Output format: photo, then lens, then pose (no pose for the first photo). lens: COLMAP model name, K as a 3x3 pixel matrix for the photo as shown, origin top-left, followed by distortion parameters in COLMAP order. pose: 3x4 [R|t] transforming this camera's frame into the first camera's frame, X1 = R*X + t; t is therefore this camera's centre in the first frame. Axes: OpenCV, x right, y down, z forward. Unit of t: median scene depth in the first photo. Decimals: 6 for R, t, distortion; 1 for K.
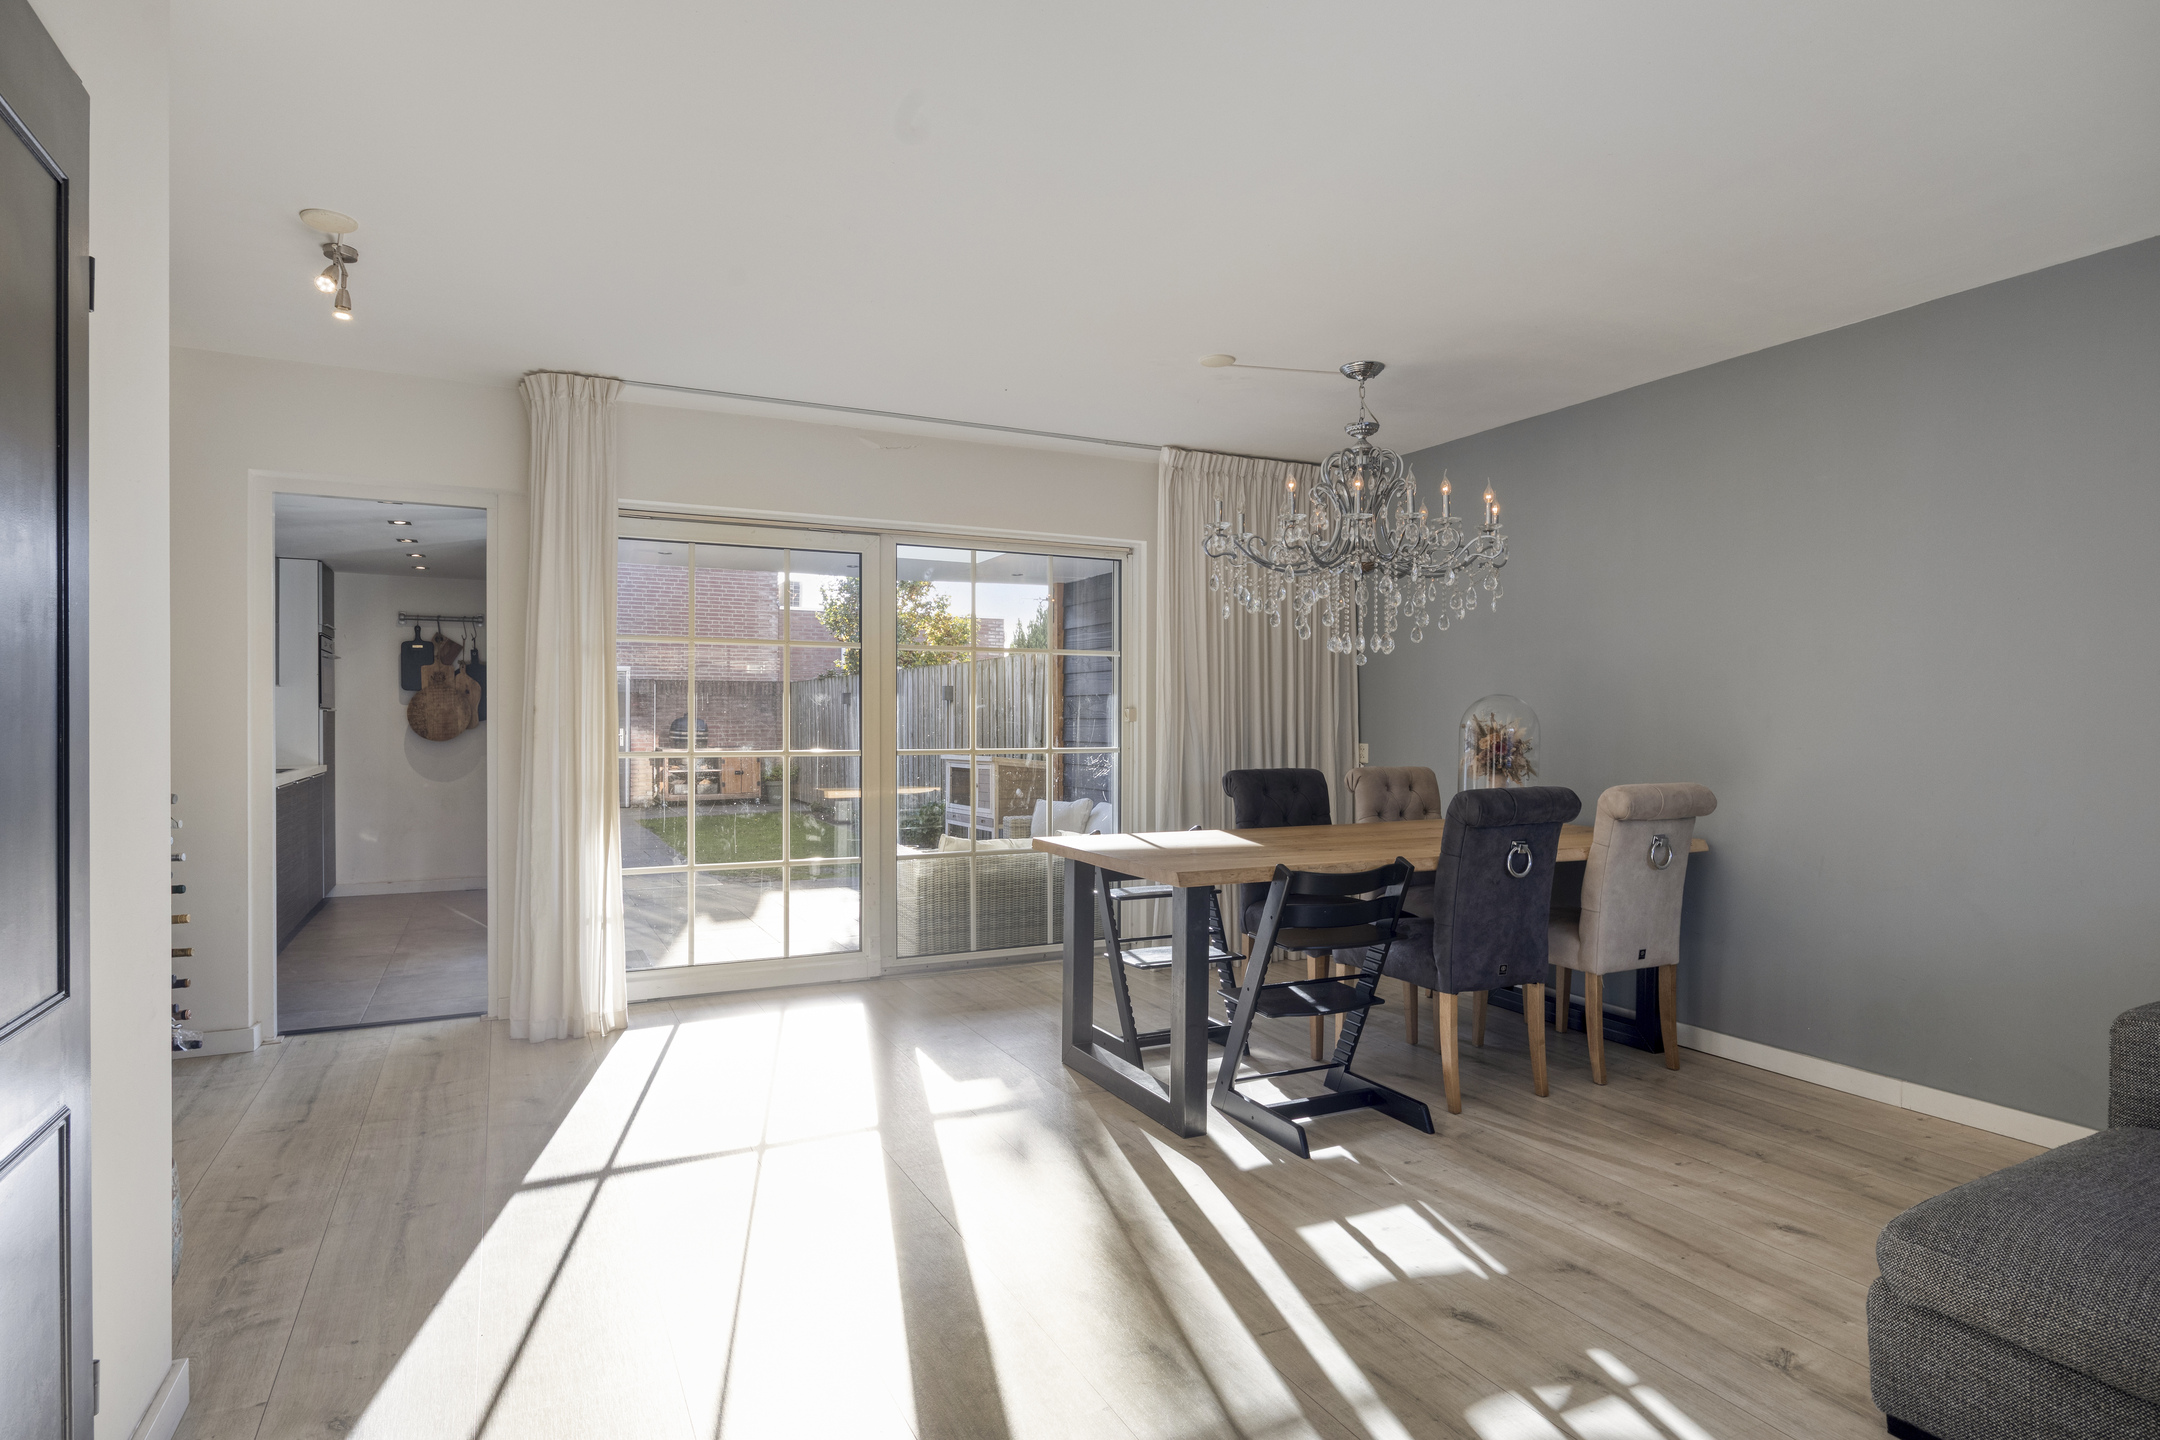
lens RADIAL K [[1165.7, 0, 1074.7], [0, 1165.7, 727.6], [0, 0, 1]] dist [0.000090, -0.000076]
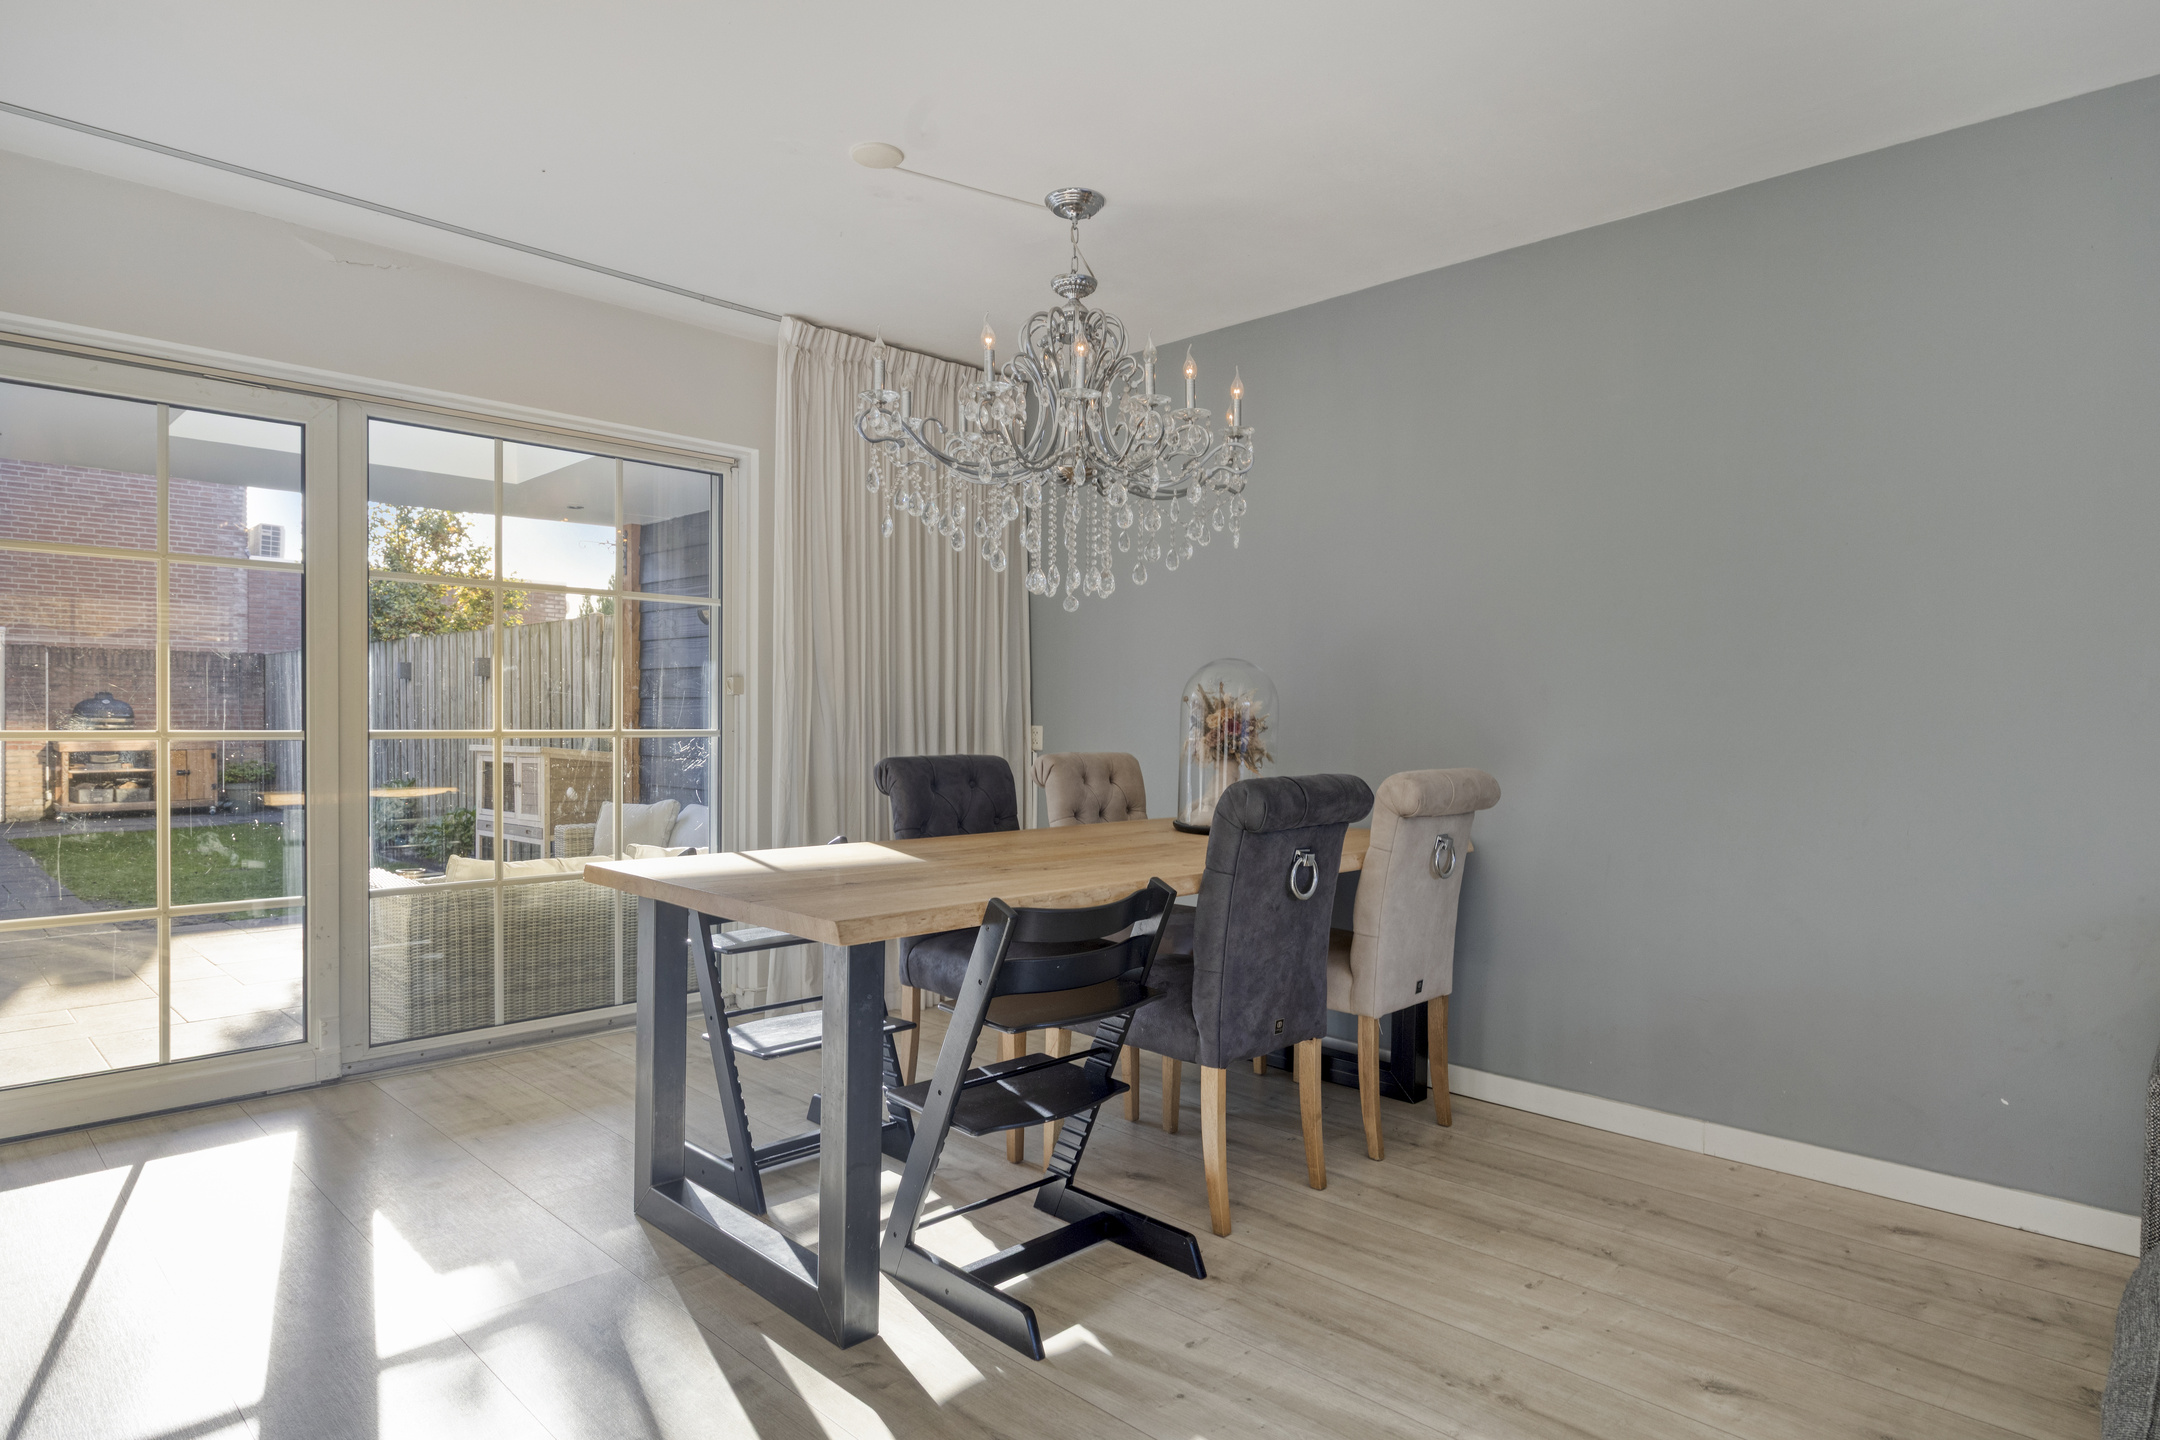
lens RADIAL K [[1215.9, 0, 1083.2], [0, 1215.9, 736.5], [0, 0, 1]] dist [-0.003511, -0.000259]
pose [[0.943284, 0.000495, 0.331985, 0.000185], [-0.004435, 0.999928, 0.011109, 0.016584], [-0.331956, -0.011952, 0.943219, 0.286013]]
